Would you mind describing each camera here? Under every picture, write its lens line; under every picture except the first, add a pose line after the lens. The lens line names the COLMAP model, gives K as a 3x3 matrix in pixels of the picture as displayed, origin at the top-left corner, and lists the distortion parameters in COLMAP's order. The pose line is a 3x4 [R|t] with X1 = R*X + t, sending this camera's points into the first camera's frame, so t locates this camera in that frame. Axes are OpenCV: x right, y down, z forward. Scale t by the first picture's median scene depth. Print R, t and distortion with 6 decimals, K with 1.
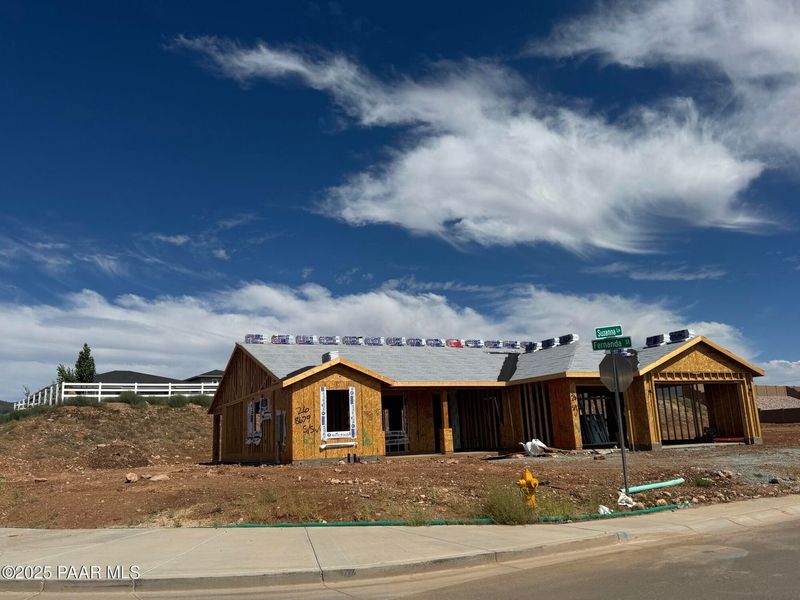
lens RADIAL K [[644.0, 0, 400.6], [0, 644.0, 301.0], [0, 0, 1]] dist [0.055139, -0.010033]
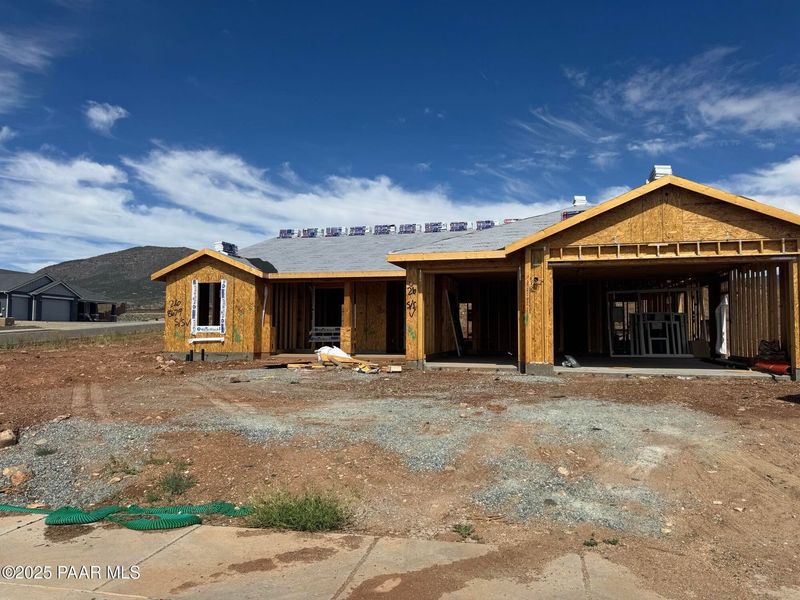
lens RADIAL K [[558.4, 0, 406.5], [0, 558.4, 288.3], [0, 0, 1]] dist [0.067538, -0.068318]
pose [[0.773105, -0.001990, -0.634275, 0.647486], [0.096426, 0.988740, 0.114430, 0.078732], [0.626905, -0.149627, 0.764592, 0.546491]]
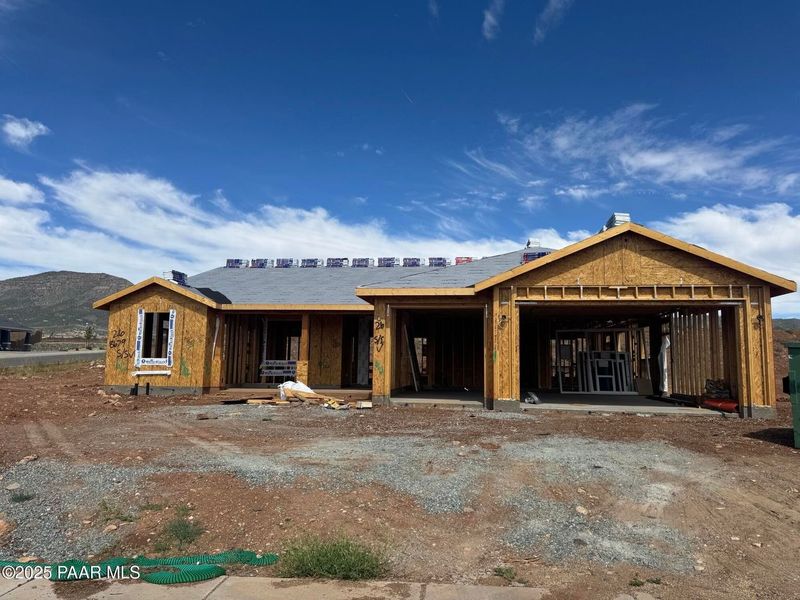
lens RADIAL K [[558.4, 0, 403.9], [0, 558.4, 299.7], [0, 0, 1]] dist [0.067538, -0.068318]
pose [[0.840583, -0.006075, -0.541648, 0.617900], [0.061545, 0.994533, 0.084358, 0.073991], [0.538175, -0.104246, 0.836362, 0.525391]]
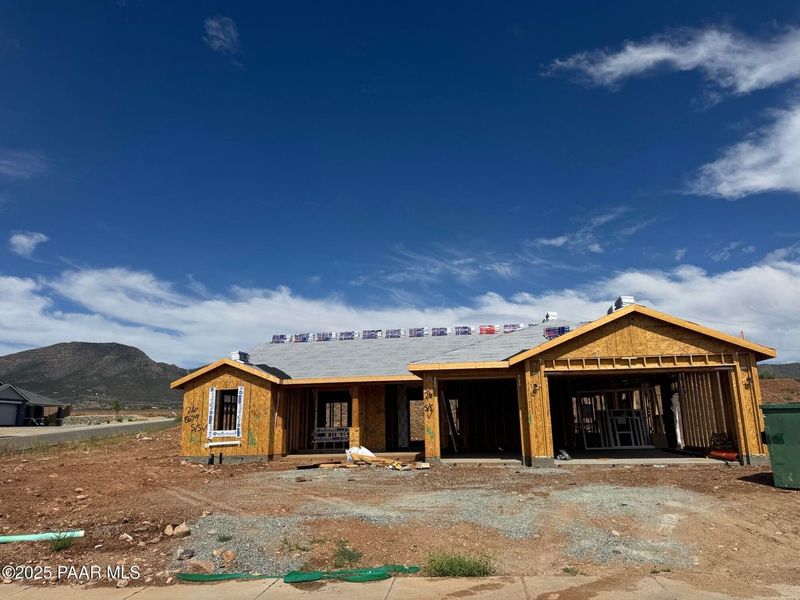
lens RADIAL K [[558.4, 0, 408.0], [0, 558.4, 296.6], [0, 0, 1]] dist [0.067538, -0.068318]
pose [[0.833620, -0.096481, -0.543847, 0.646332], [0.099857, 0.994726, -0.023407, 0.039444], [0.543237, -0.034795, 0.838858, 0.405418]]
